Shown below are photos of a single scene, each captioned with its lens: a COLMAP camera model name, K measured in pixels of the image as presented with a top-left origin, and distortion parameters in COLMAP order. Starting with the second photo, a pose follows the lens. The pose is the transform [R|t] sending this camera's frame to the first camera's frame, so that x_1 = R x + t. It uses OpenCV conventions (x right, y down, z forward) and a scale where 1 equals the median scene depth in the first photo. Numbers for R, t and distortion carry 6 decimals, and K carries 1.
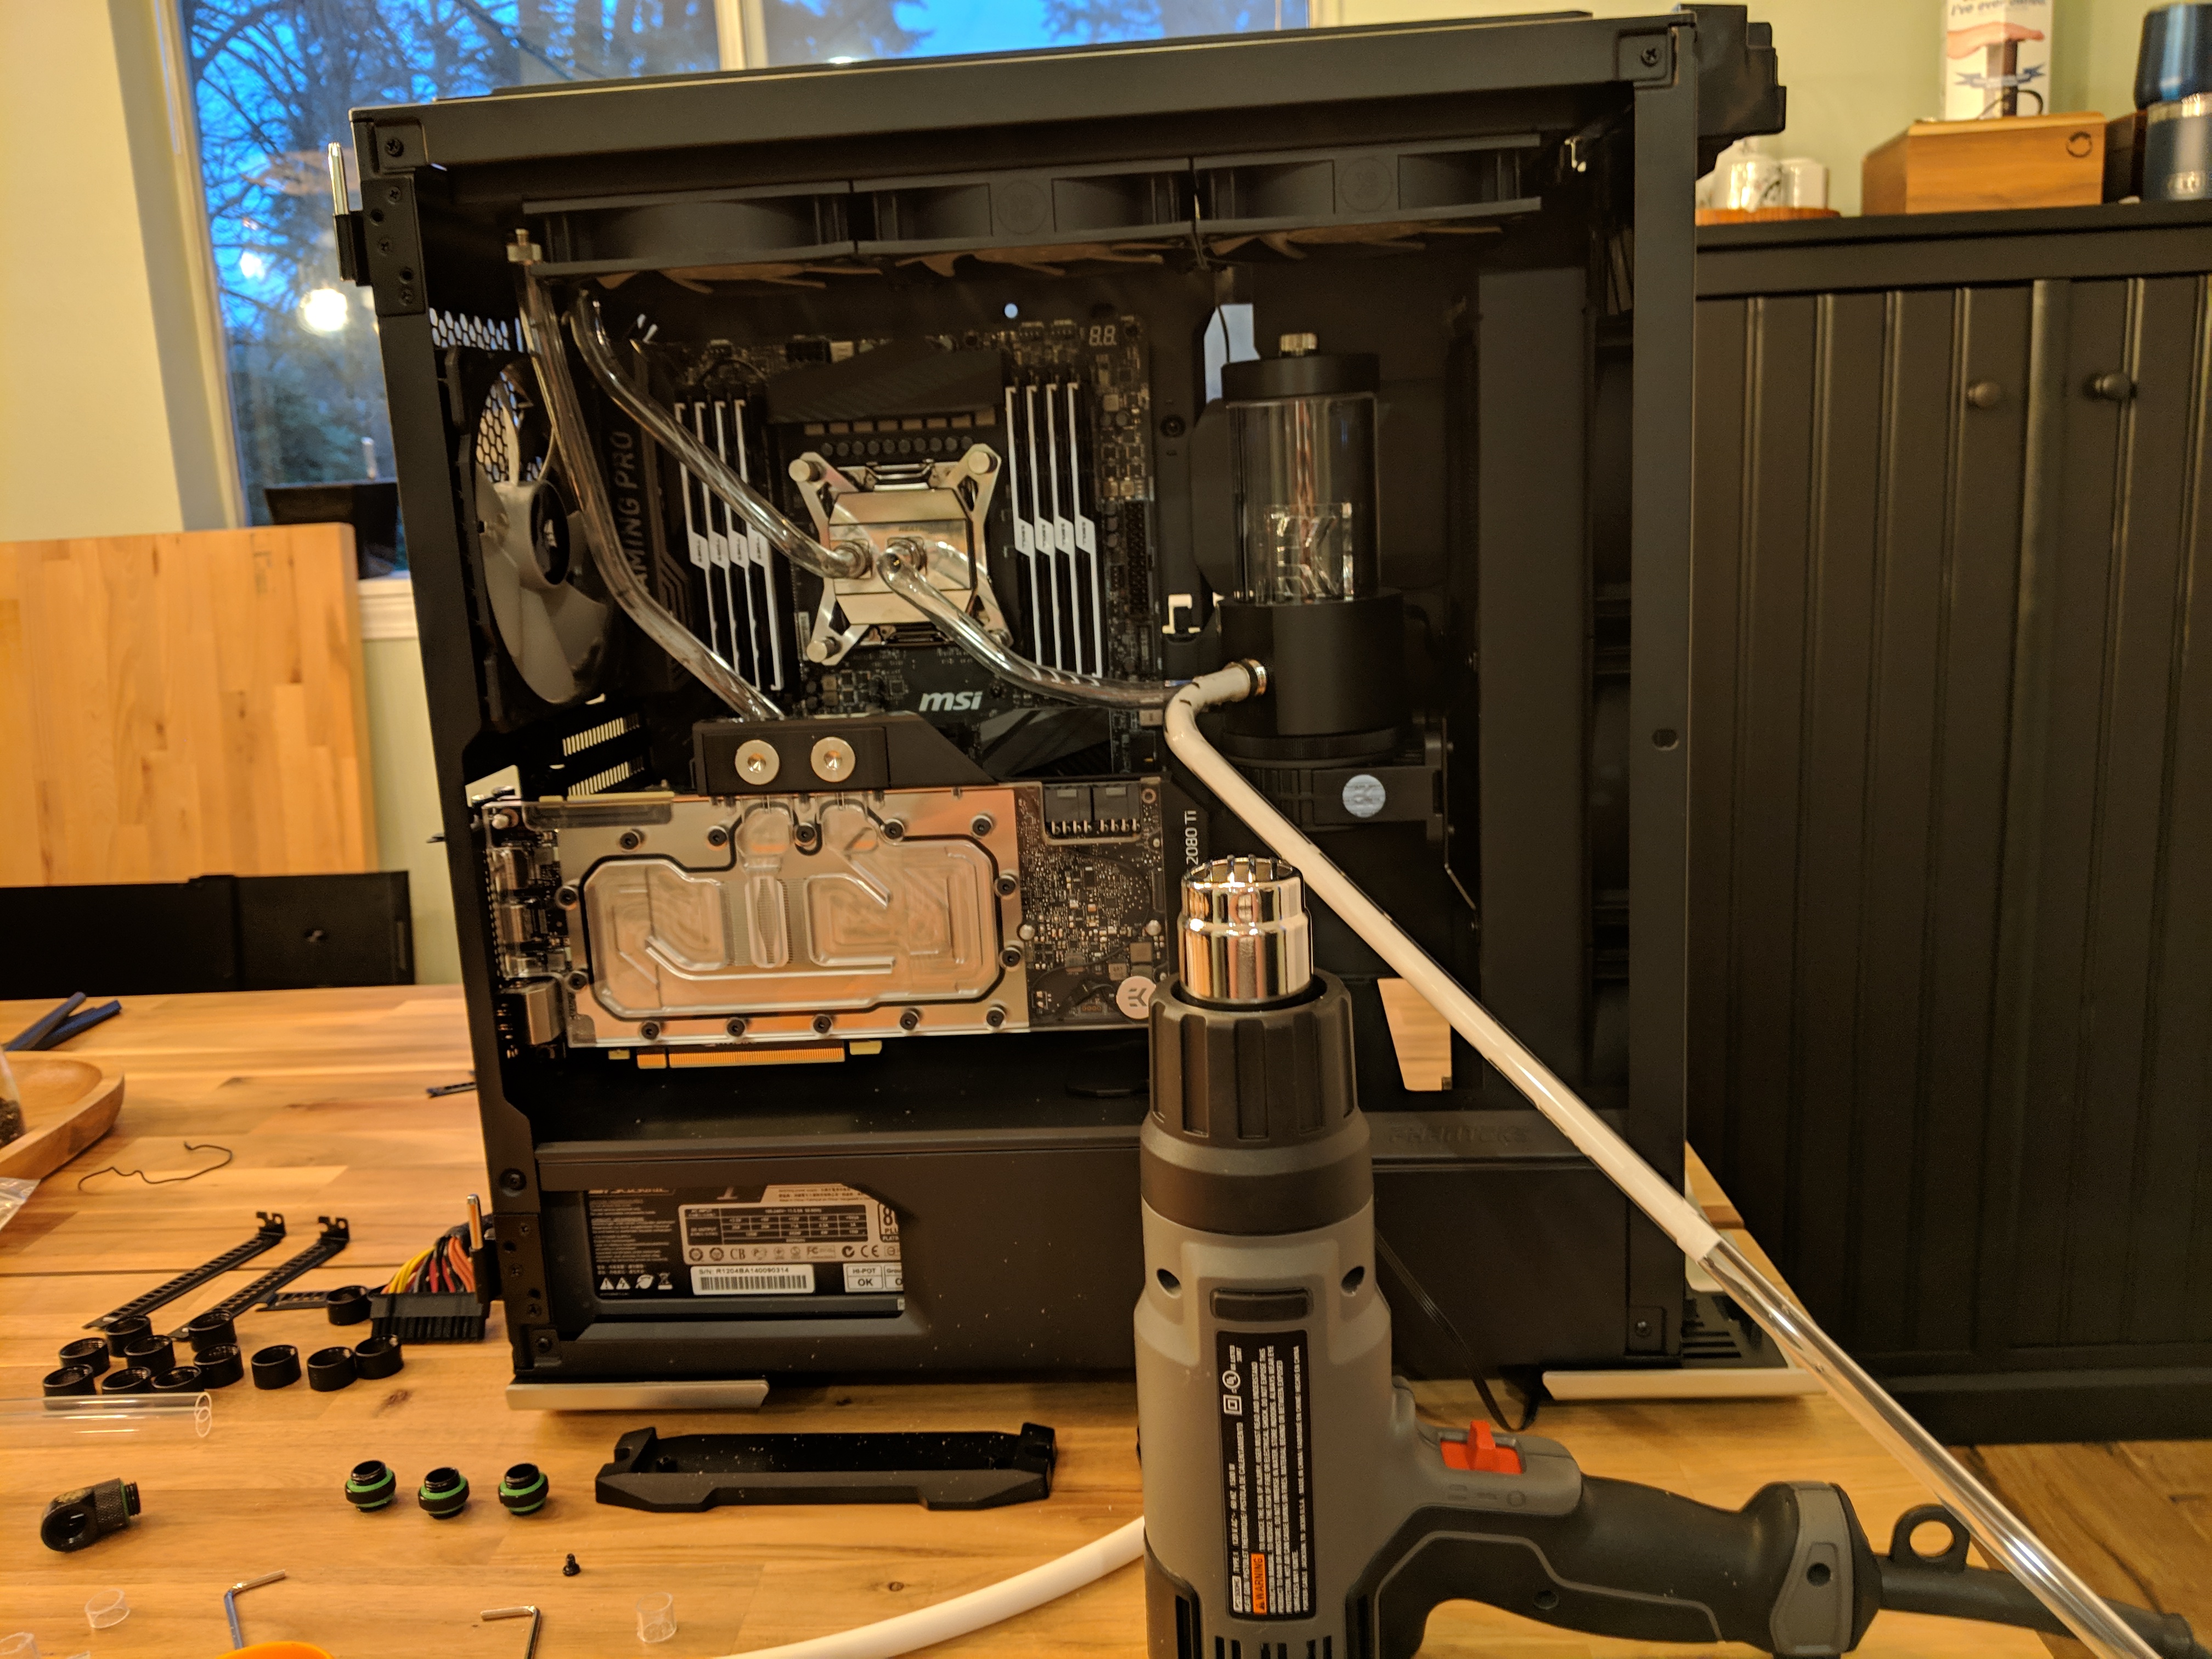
lens RADIAL K [[1855.3, 0, 1138.3], [0, 1855.3, 855.4], [0, 0, 1]] dist [0.128739, -0.260693]
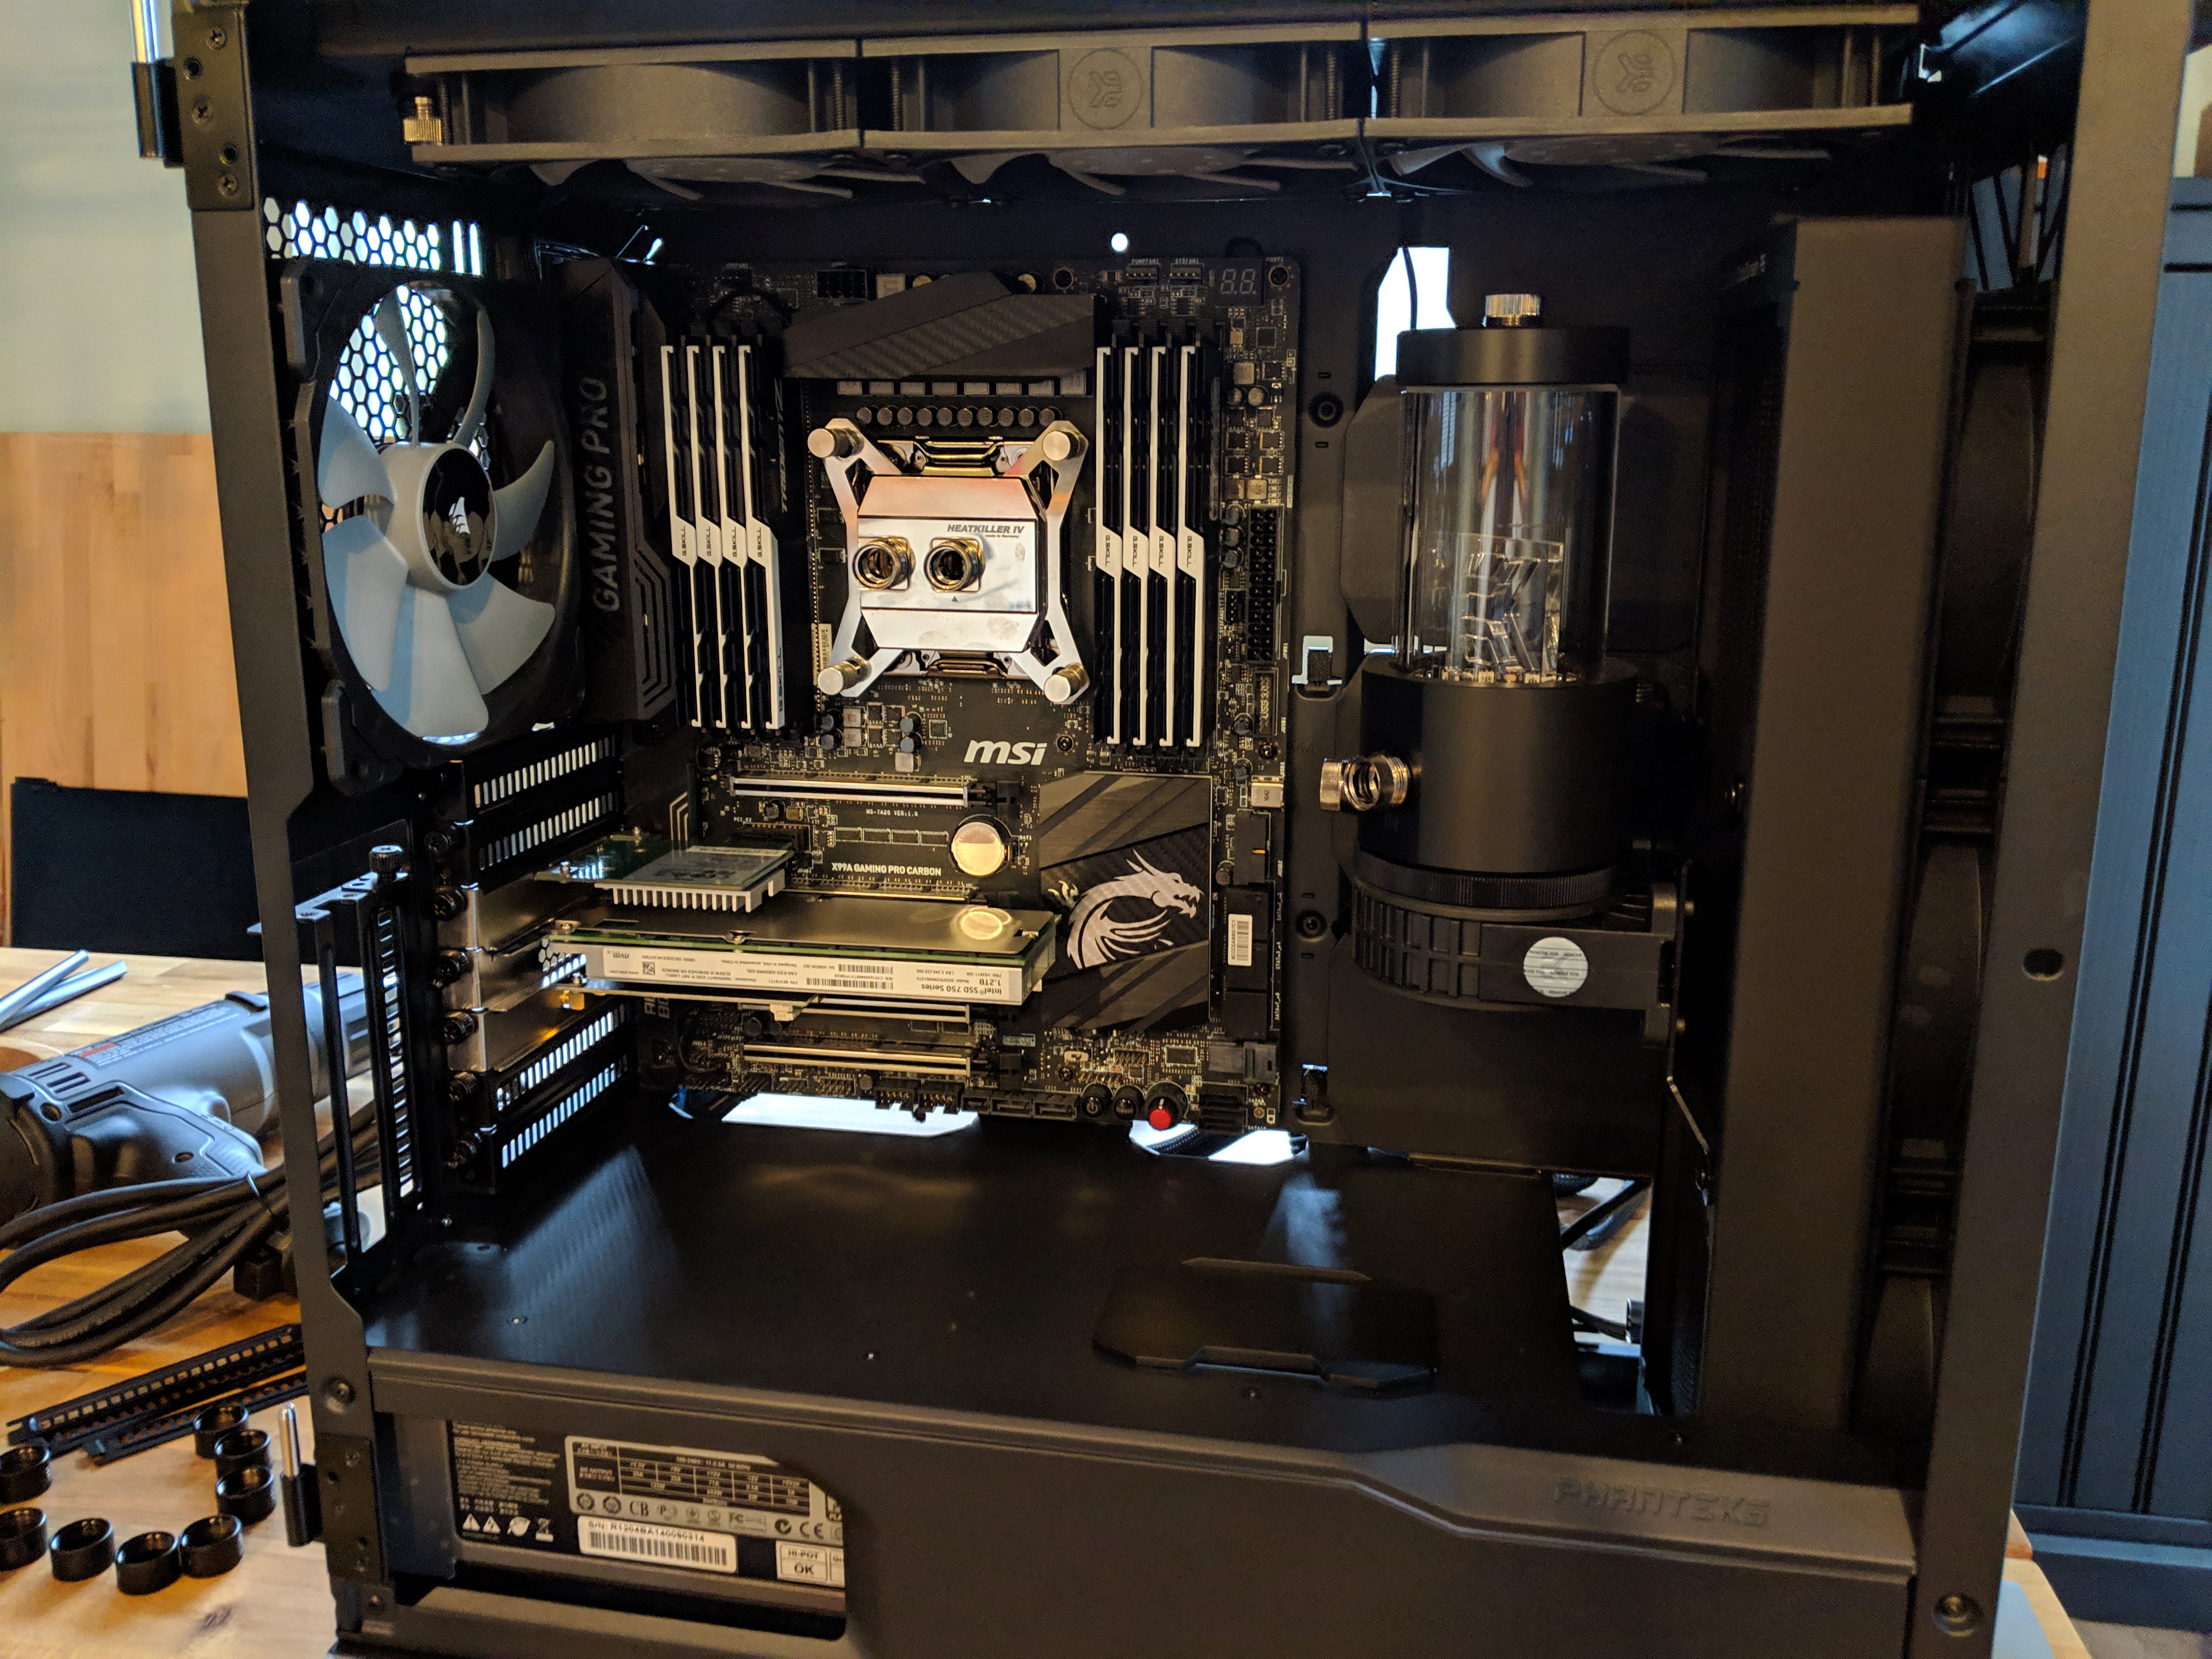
lens RADIAL K [[1788.2, 0, 1119.9], [0, 1788.2, 788.7], [0, 0, 1]] dist [0.115198, -0.204481]
pose [[0.991888, 0.077085, -0.101076, 0.021586], [-0.075997, 0.997001, 0.014578, -0.086383], [0.101896, -0.006778, 0.994772, 0.290516]]
